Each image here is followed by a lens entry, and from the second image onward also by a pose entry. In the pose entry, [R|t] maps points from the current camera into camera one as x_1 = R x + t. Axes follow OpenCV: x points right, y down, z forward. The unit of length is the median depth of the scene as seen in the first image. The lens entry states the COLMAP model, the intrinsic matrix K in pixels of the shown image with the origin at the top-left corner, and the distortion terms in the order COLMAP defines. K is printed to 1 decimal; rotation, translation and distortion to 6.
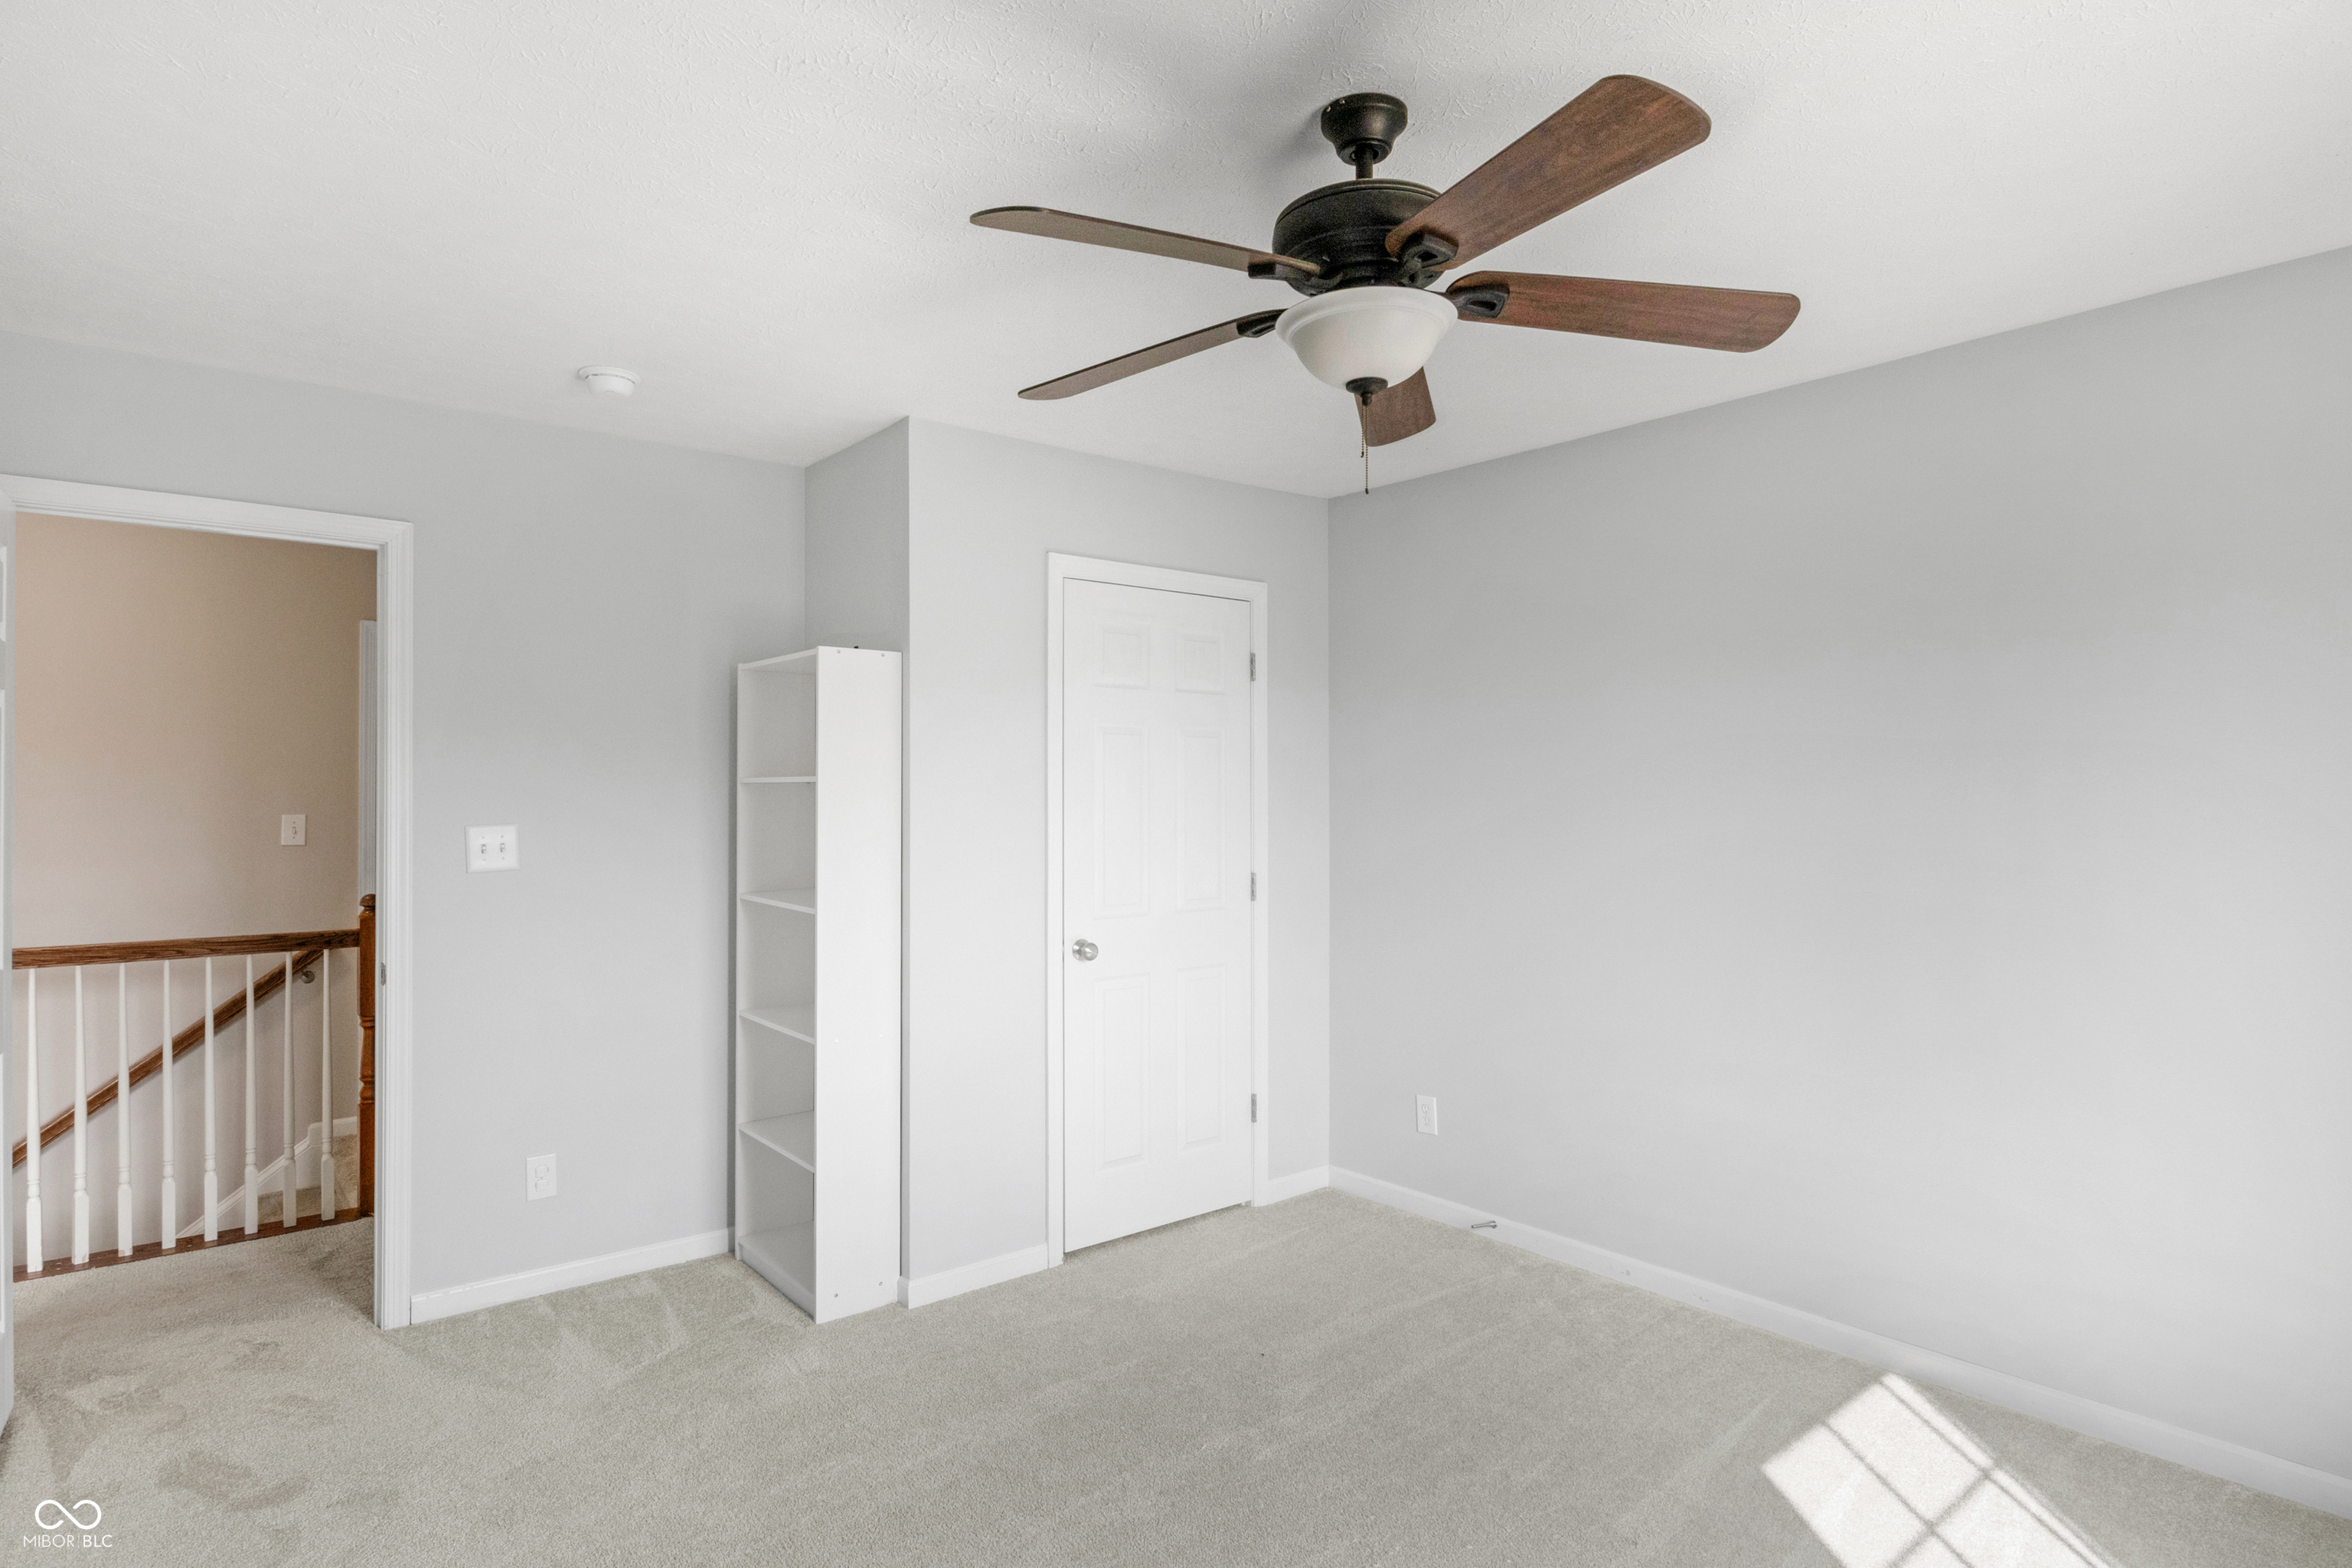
lens RADIAL K [[1190.5, 0, 1188.4], [0, 1190.5, 779.3], [0, 0, 1]] dist [-0.002888, -0.002266]
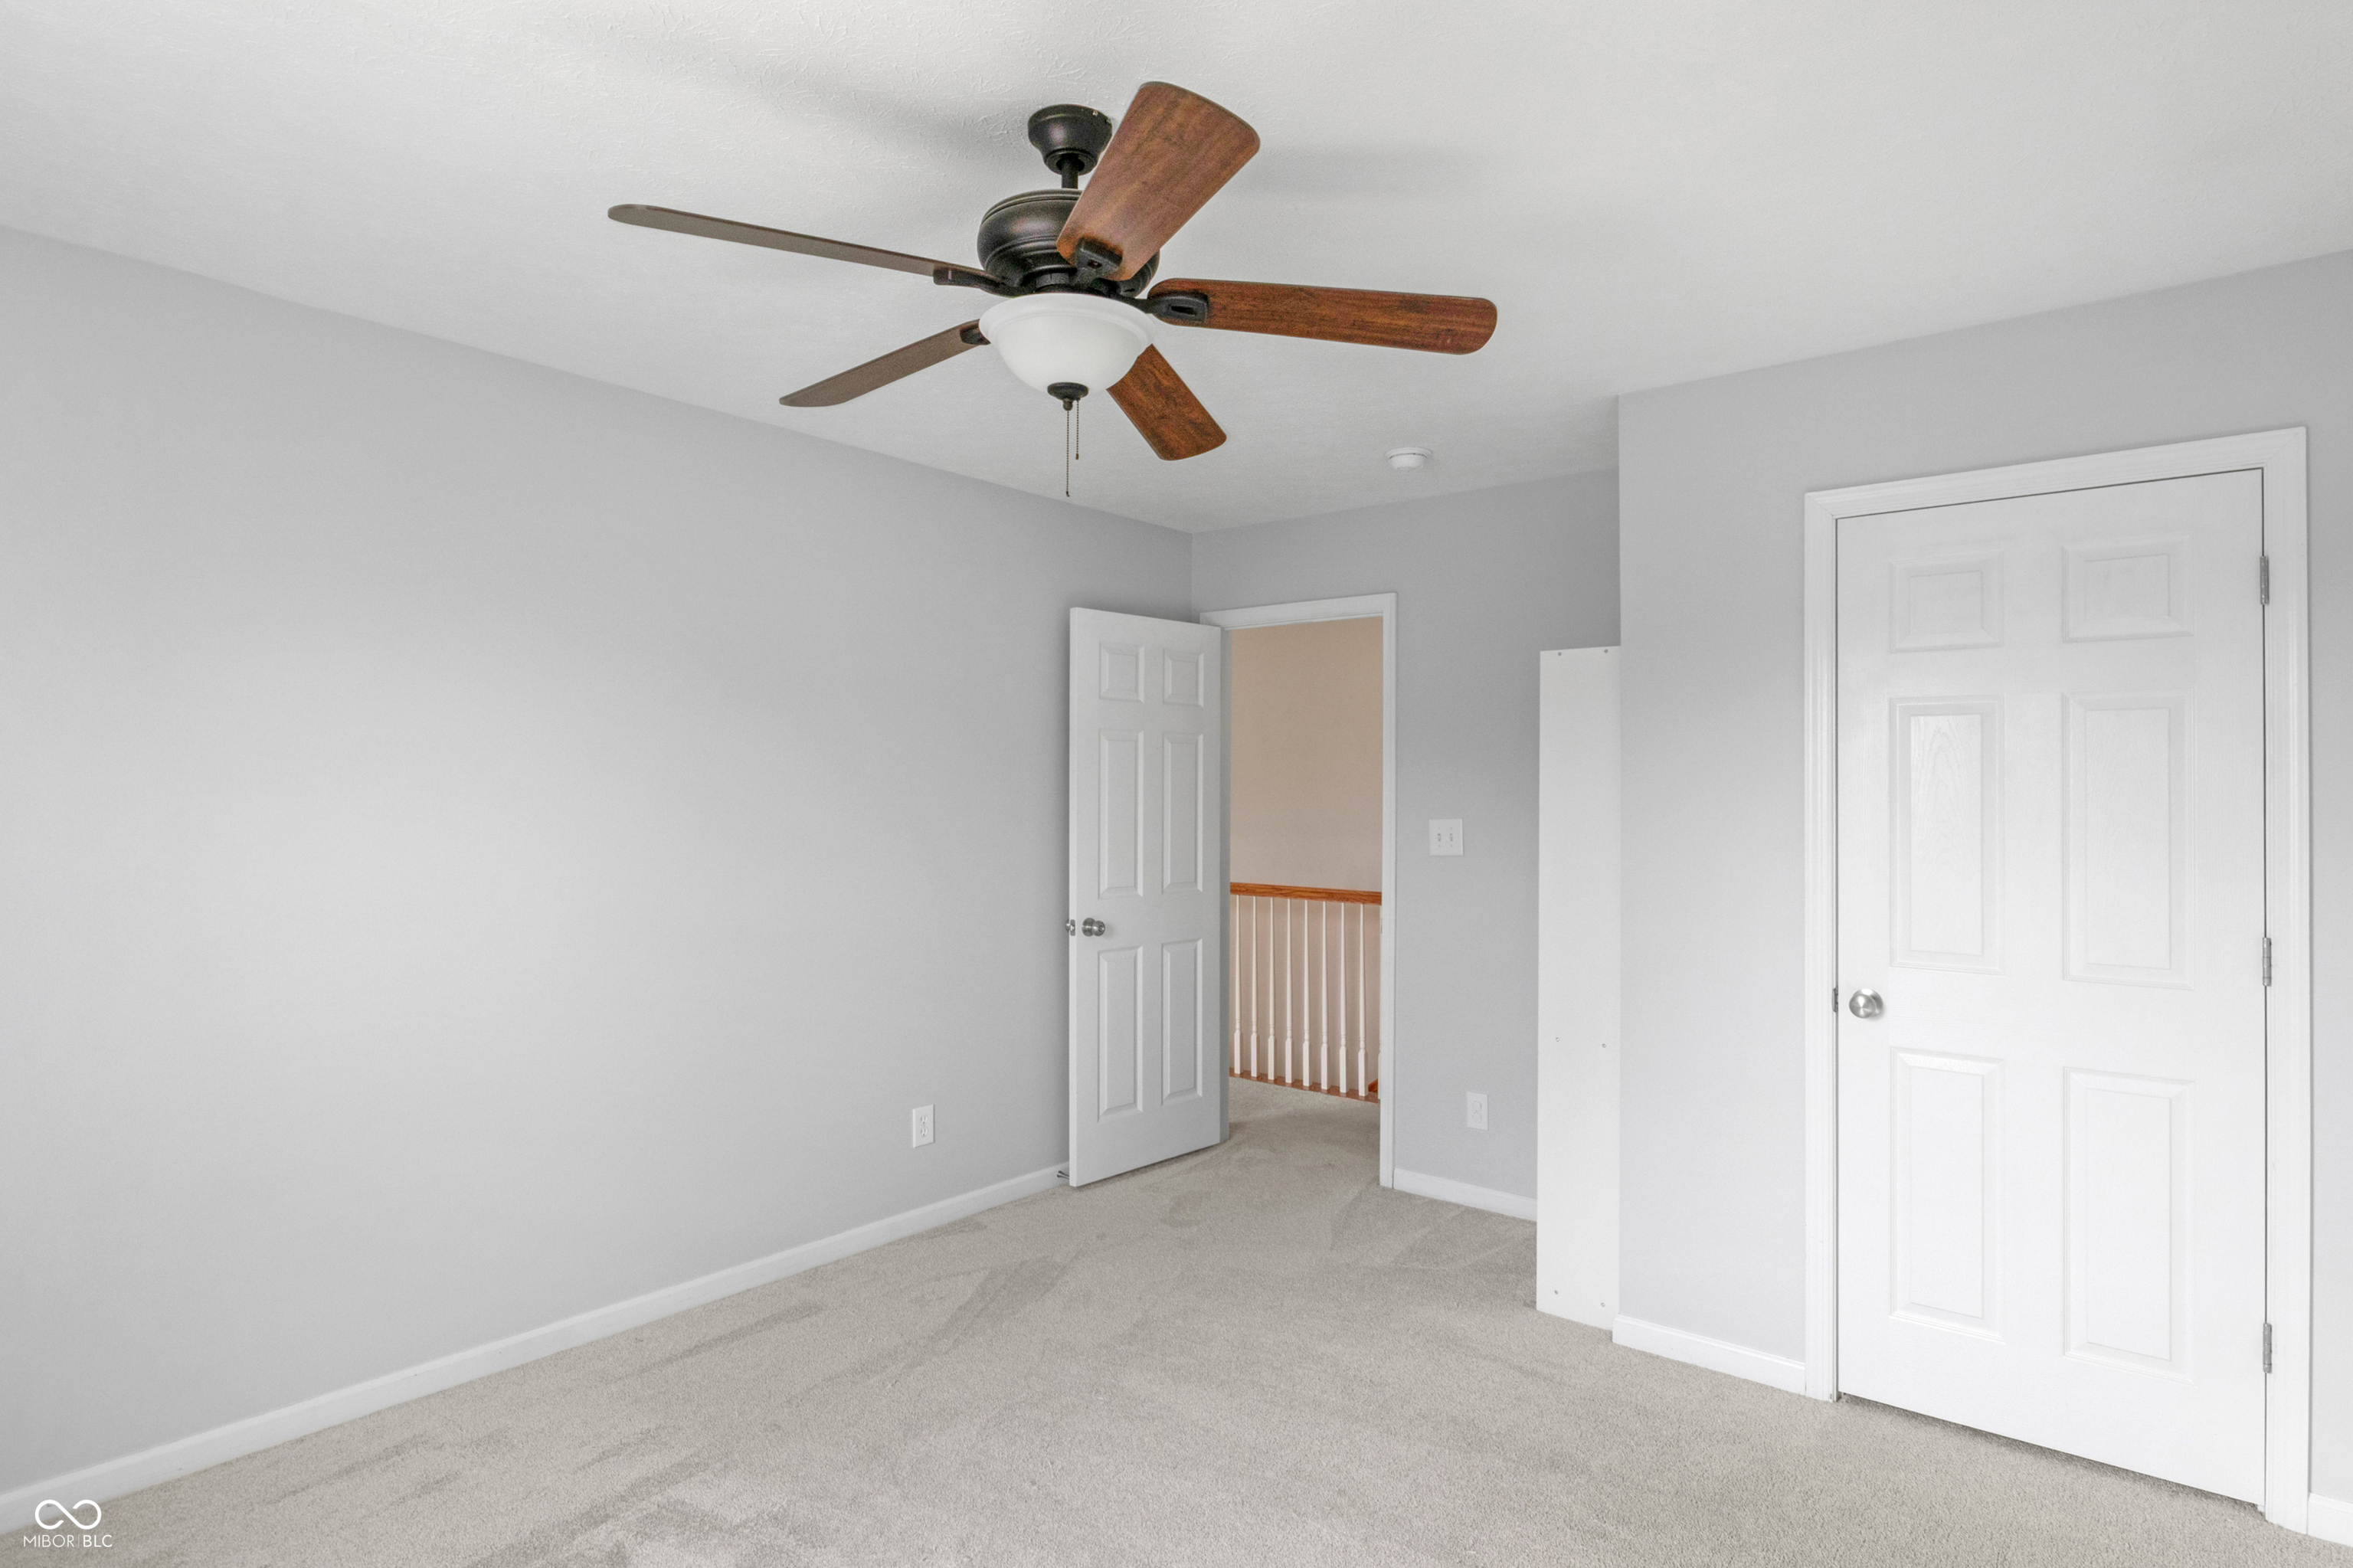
lens RADIAL K [[1191.0, 0, 1188.9], [0, 1191.0, 779.3], [0, 0, 1]] dist [-0.002888, -0.002266]
pose [[0.247794, -0.009114, -0.968770, 0.583176], [0.005565, 0.999953, -0.007984, 0.003972], [0.968797, -0.003413, 0.247833, 0.429046]]
